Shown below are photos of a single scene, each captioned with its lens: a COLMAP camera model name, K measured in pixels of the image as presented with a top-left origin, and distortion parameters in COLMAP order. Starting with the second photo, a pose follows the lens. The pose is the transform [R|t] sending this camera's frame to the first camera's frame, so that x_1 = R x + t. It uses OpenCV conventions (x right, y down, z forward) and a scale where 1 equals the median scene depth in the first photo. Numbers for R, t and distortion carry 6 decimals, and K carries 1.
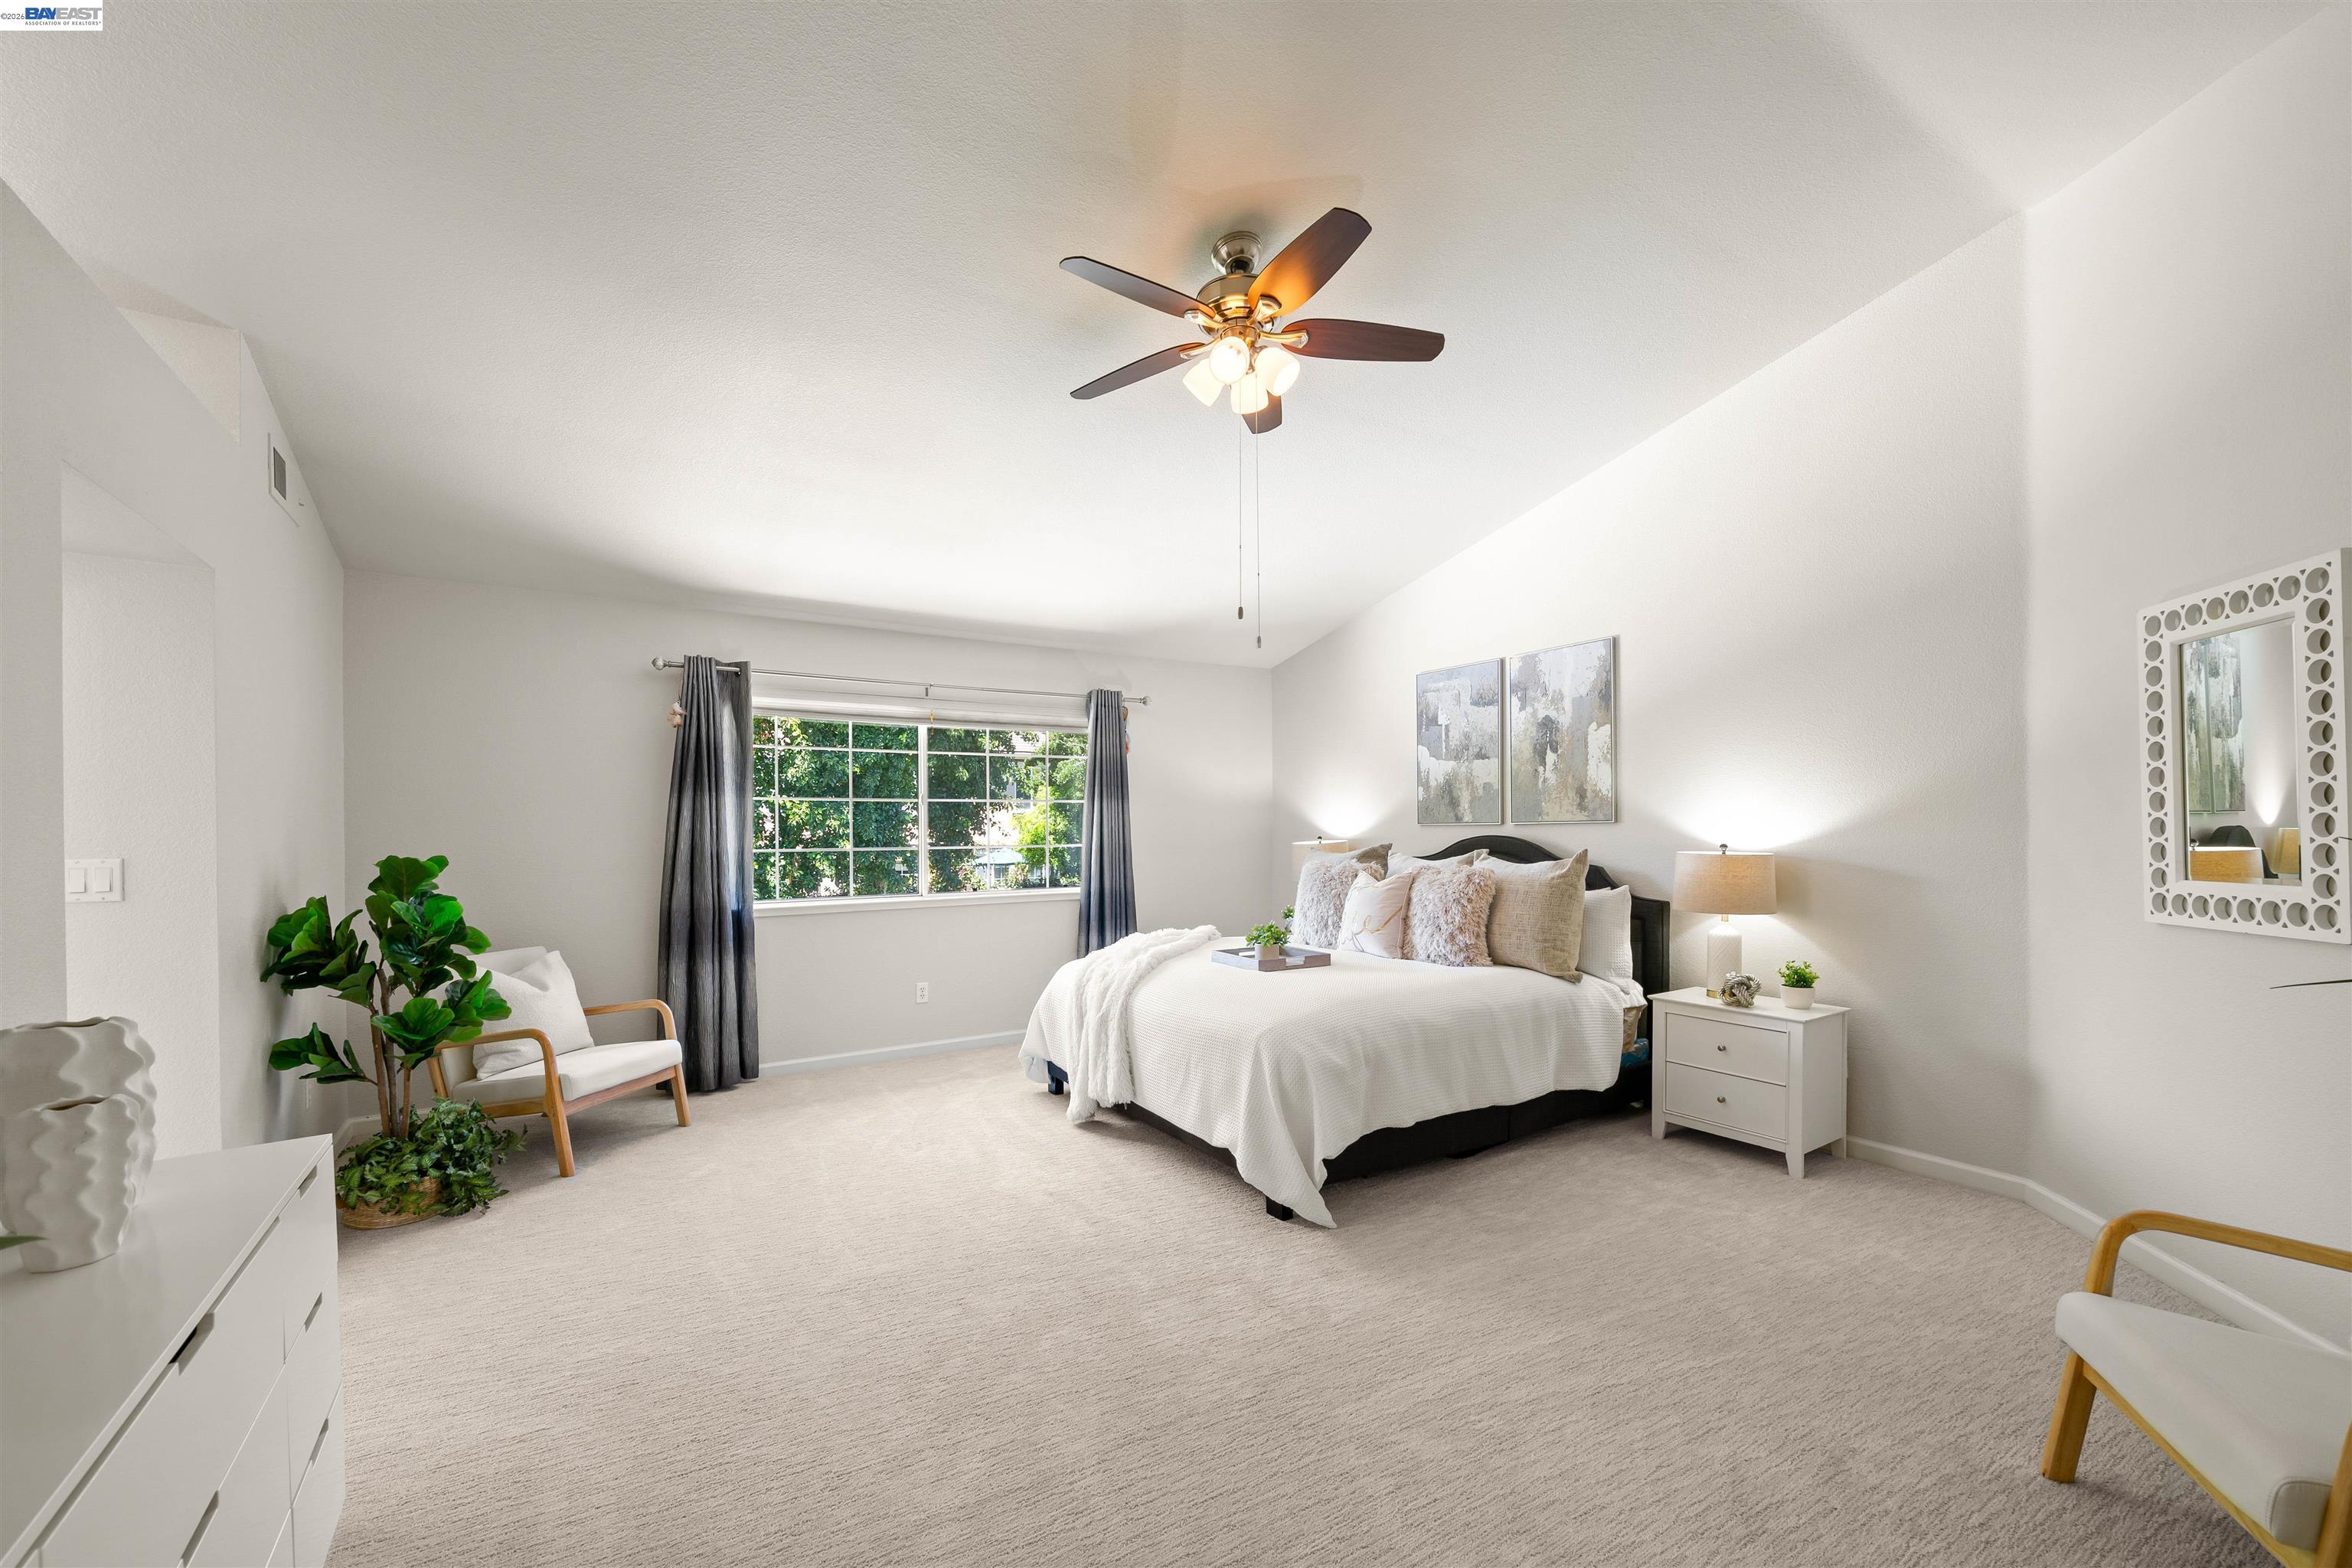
lens RADIAL K [[937.8, 0, 1179.8], [0, 937.8, 829.2], [0, 0, 1]] dist [-0.053504, 0.000053]
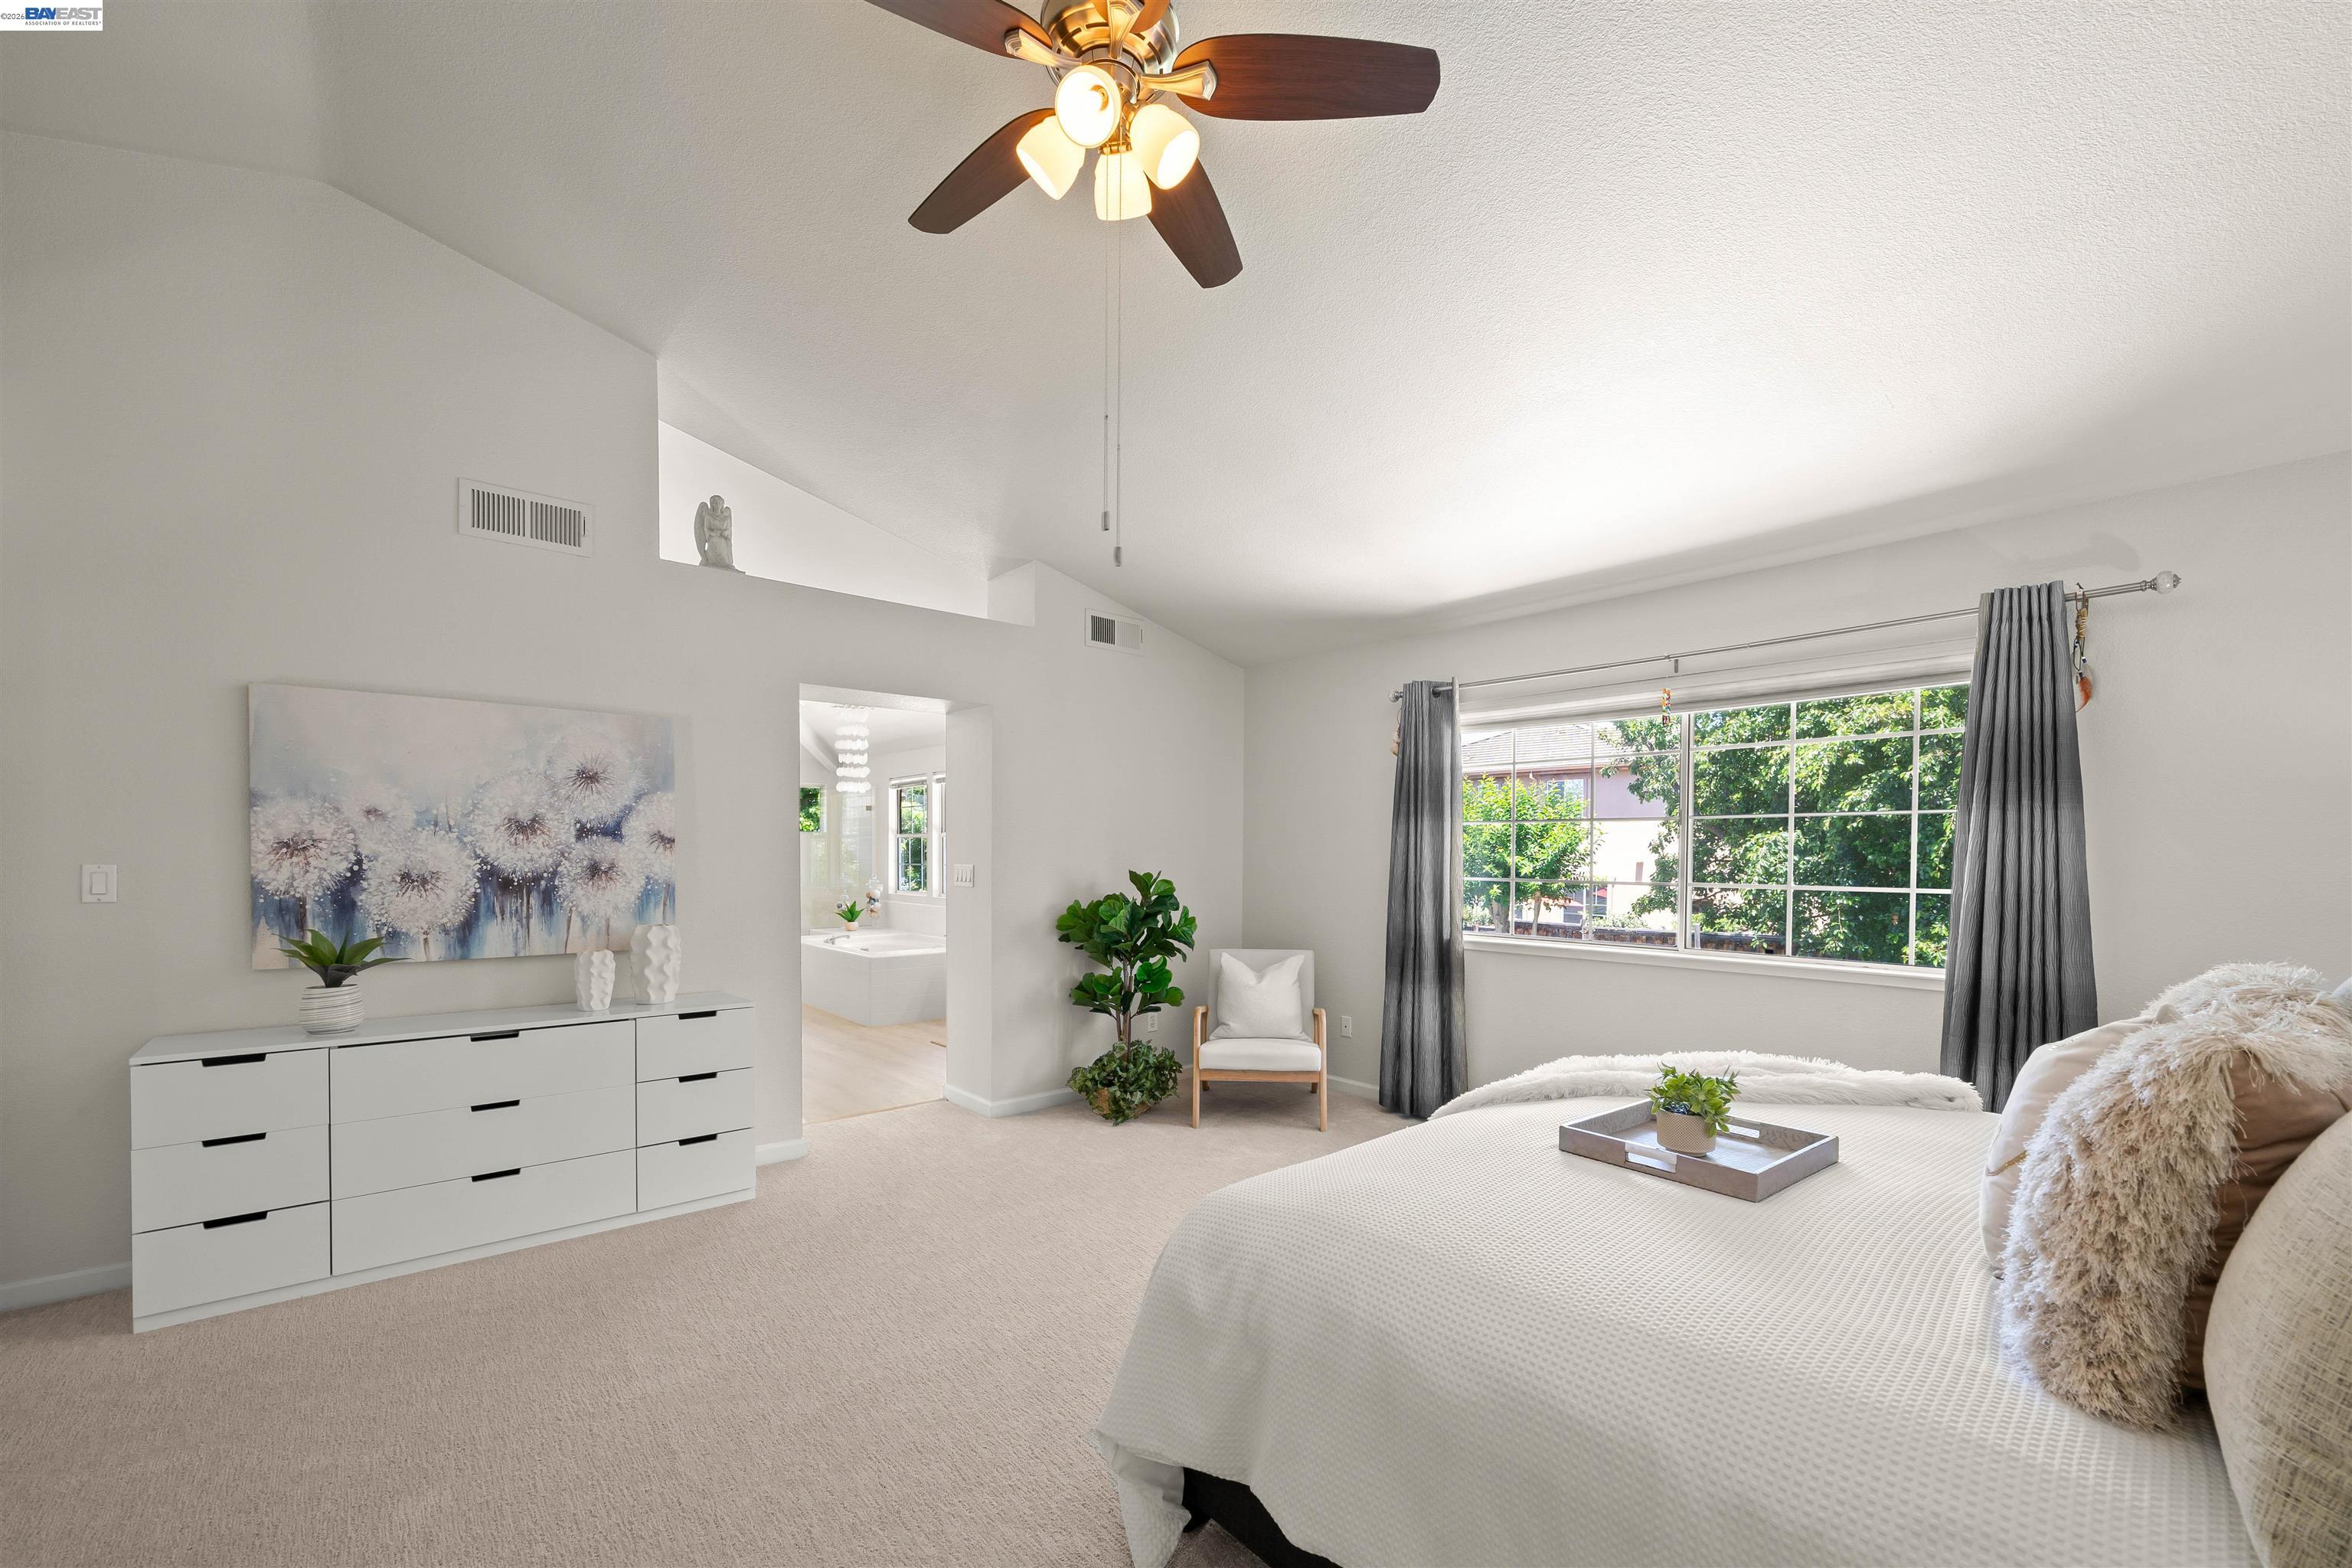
lens RADIAL K [[959.8, 0, 1210.6], [0, 959.8, 852.5], [0, 0, 1]] dist [0.000124, 0.000089]
pose [[0.142564, 0.007809, -0.989755, 0.452809], [-0.004355, 0.999964, 0.007262, -0.007556], [0.989776, 0.003275, 0.142593, 0.589202]]
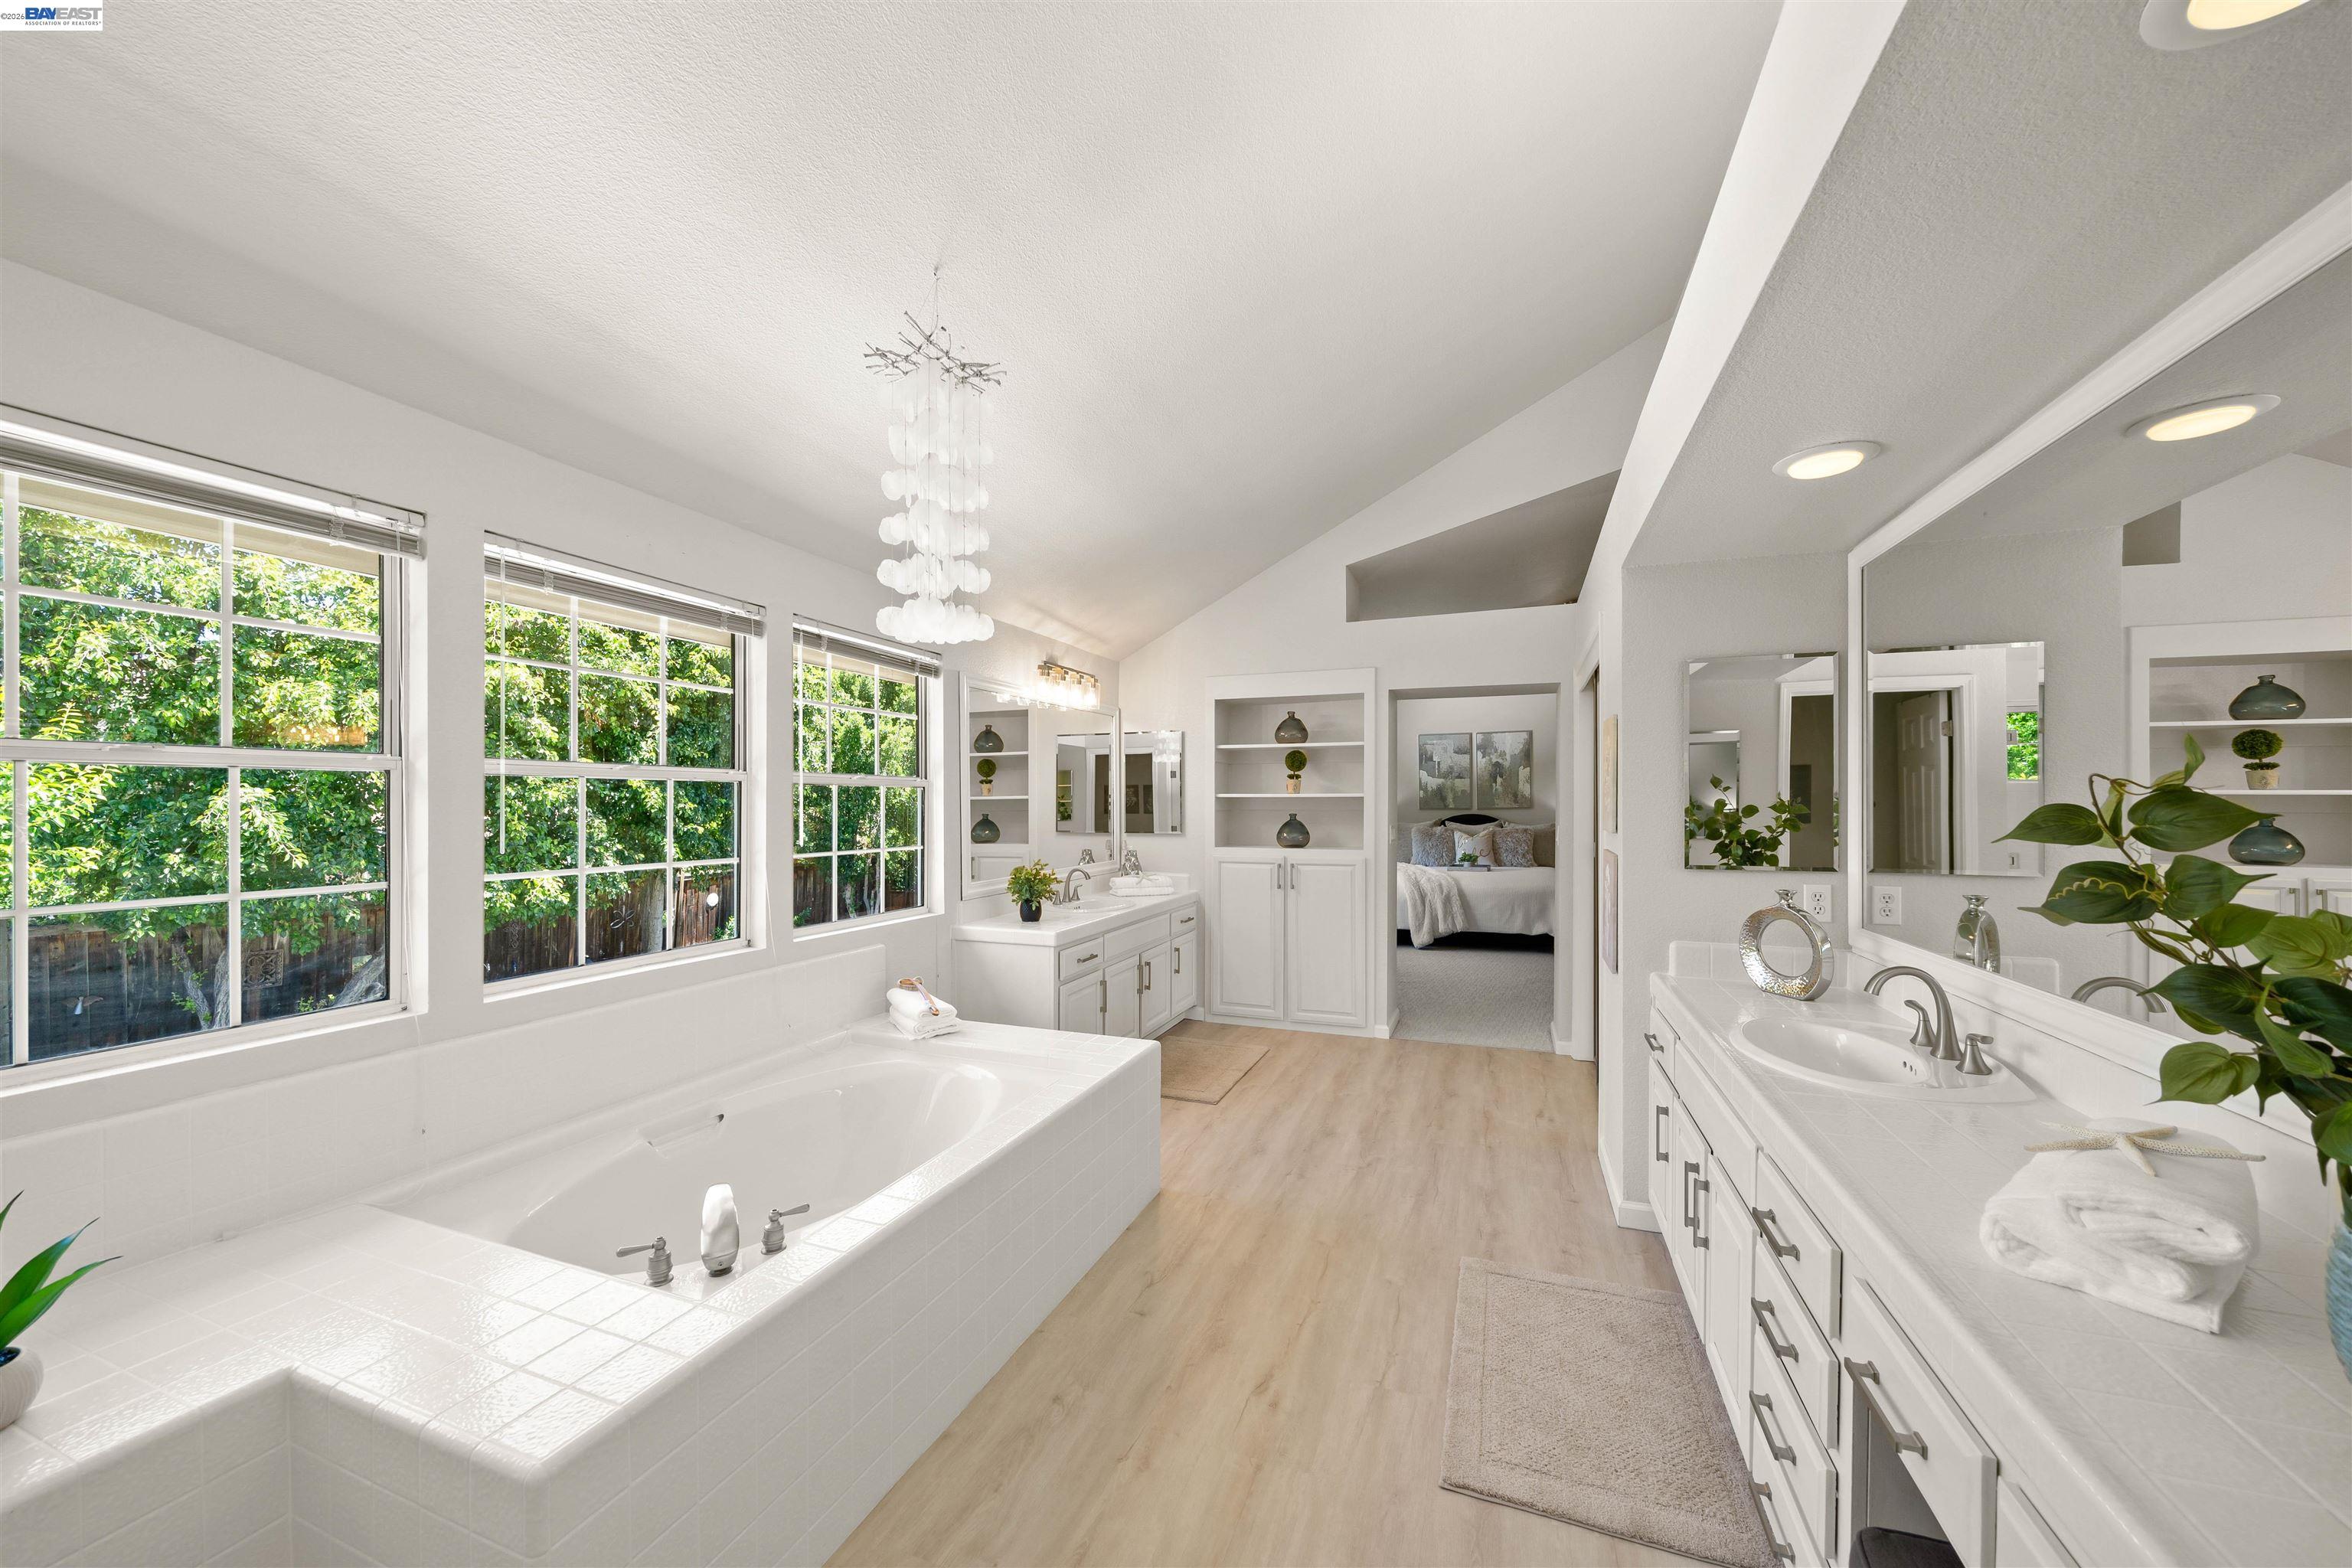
lens RADIAL K [[876.8, 0, 1178.4], [0, 876.8, 793.7], [0, 0, 1]] dist [-0.010799, 0.000079]
pose [[0.810468, 0.013157, 0.585636, -1.504081], [-0.005243, 0.999871, -0.015209, -0.007273], [-0.585760, 0.009256, 0.810432, -0.272790]]
